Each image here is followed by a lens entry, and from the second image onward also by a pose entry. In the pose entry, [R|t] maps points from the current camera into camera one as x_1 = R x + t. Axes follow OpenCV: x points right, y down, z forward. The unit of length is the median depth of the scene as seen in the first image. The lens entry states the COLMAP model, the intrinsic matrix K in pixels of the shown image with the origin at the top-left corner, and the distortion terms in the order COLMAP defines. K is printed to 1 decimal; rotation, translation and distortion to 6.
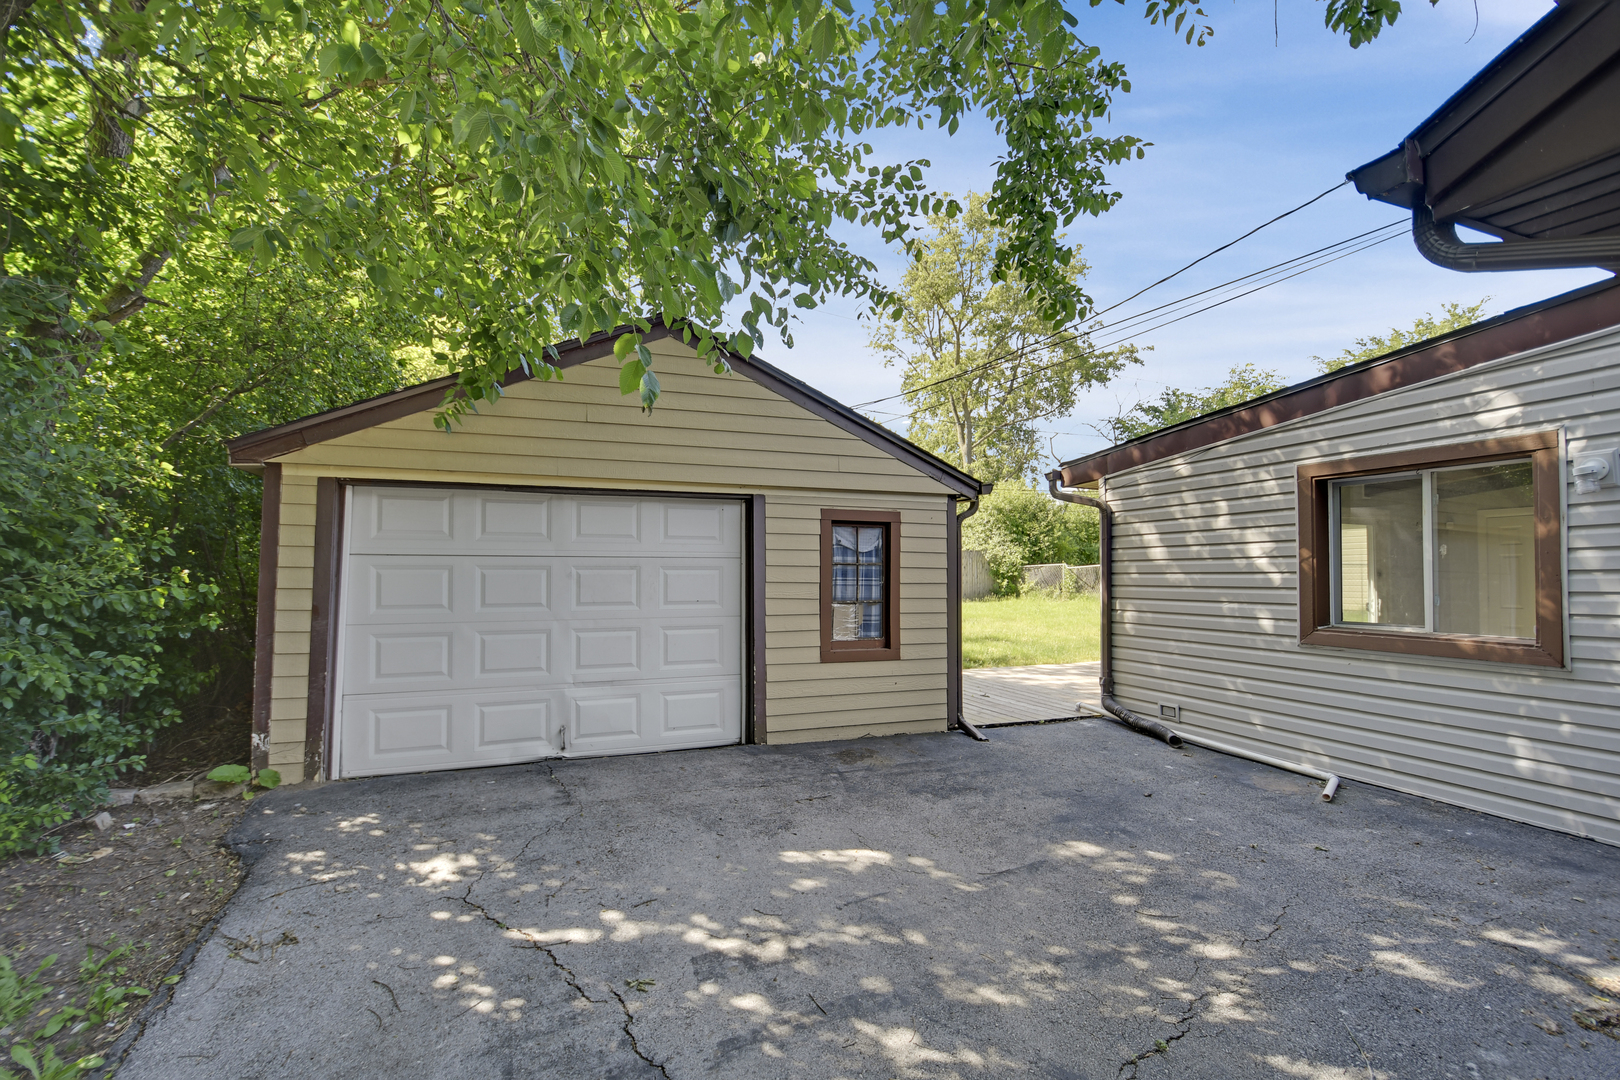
lens RADIAL K [[710.0, 0, 799.5], [0, 710.0, 560.3], [0, 0, 1]] dist [-0.003145, -0.013100]
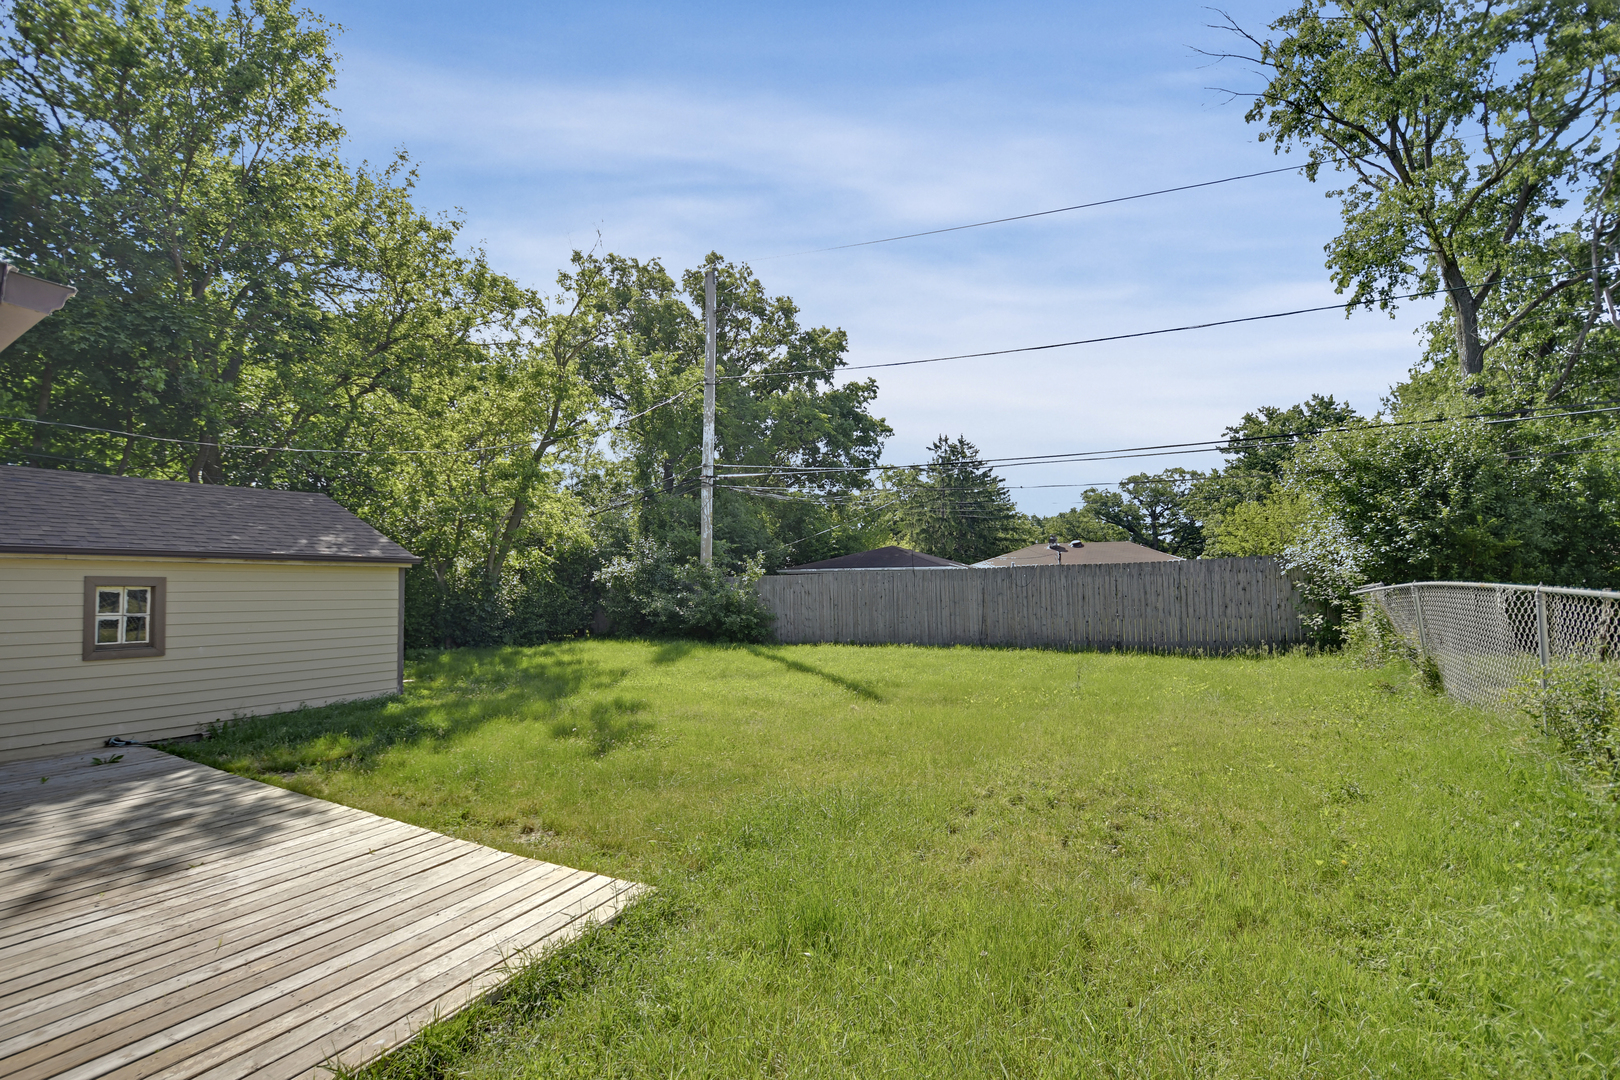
lens RADIAL K [[716.4, 0, 803.0], [0, 716.4, 578.6], [0, 0, 1]] dist [-0.002003, -0.000178]
pose [[0.613836, -0.014210, -0.789305, 0.338648], [0.029411, 0.999556, 0.004877, -0.007590], [0.788885, -0.026208, 0.613981, 0.309522]]
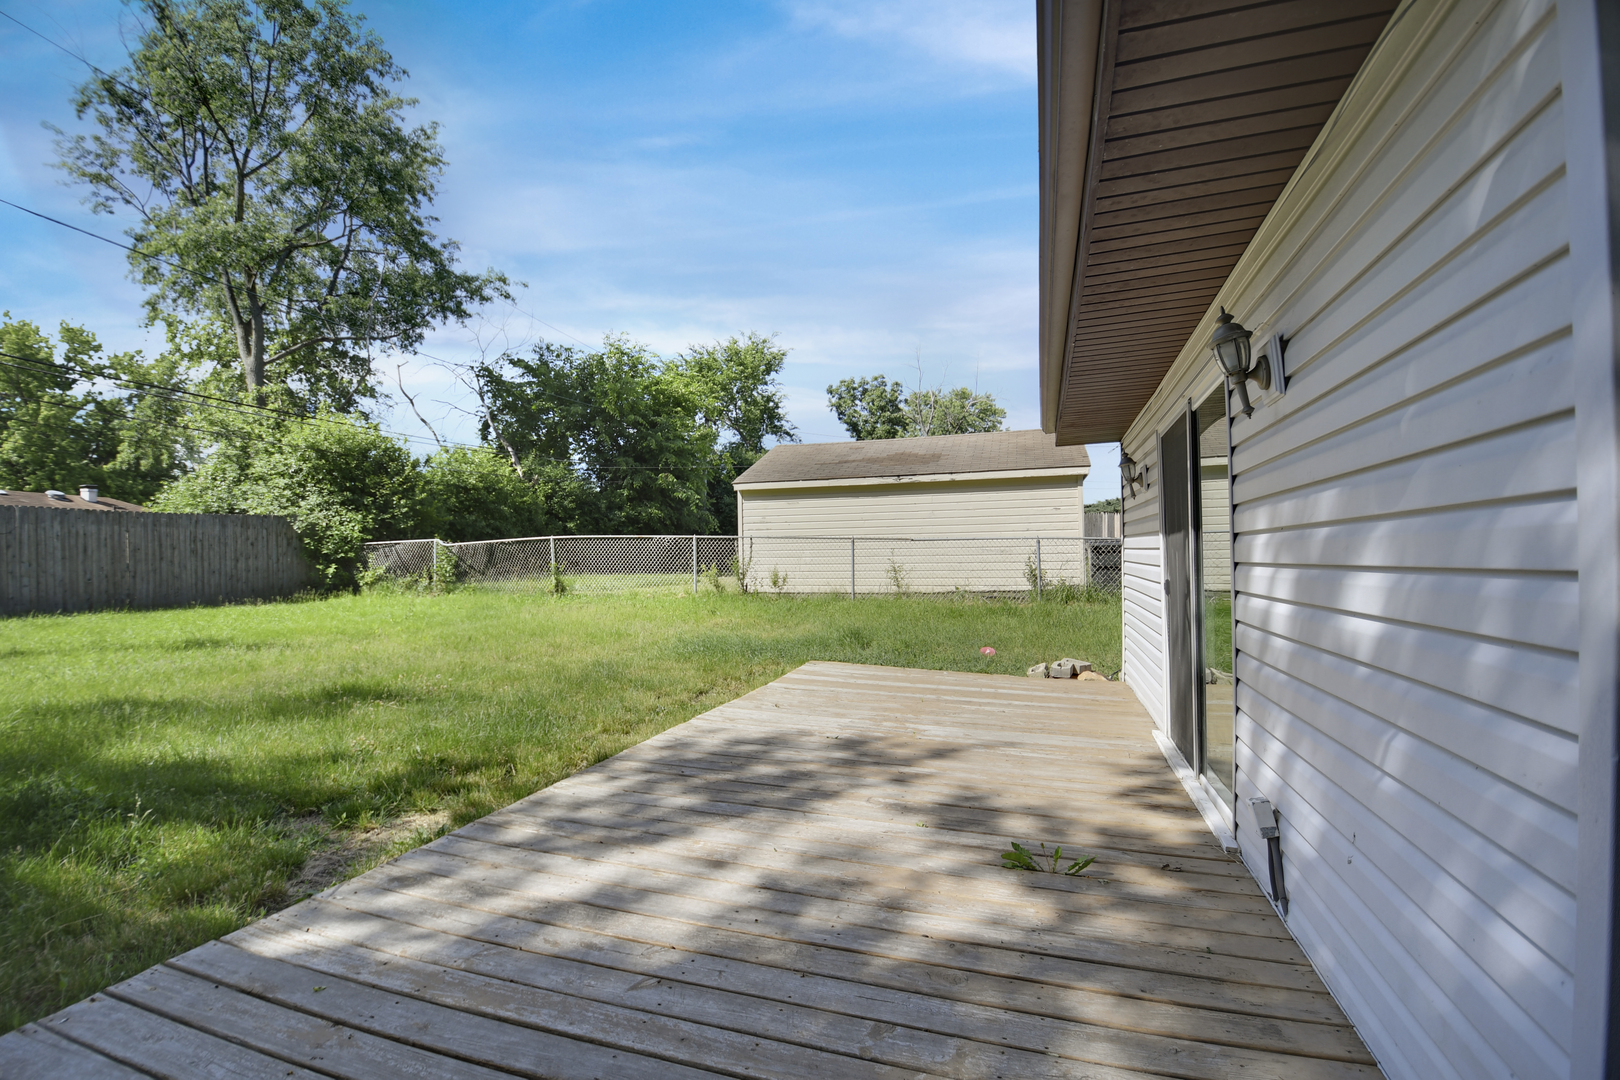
lens RADIAL K [[710.0, 0, 799.5], [0, 710.0, 560.3], [0, 0, 1]] dist [-0.003145, -0.013100]
pose [[0.626389, -0.004598, 0.779497, 0.048608], [-0.008729, 0.999879, 0.012913, 0.008881], [-0.779462, -0.014893, 0.626273, 0.221455]]
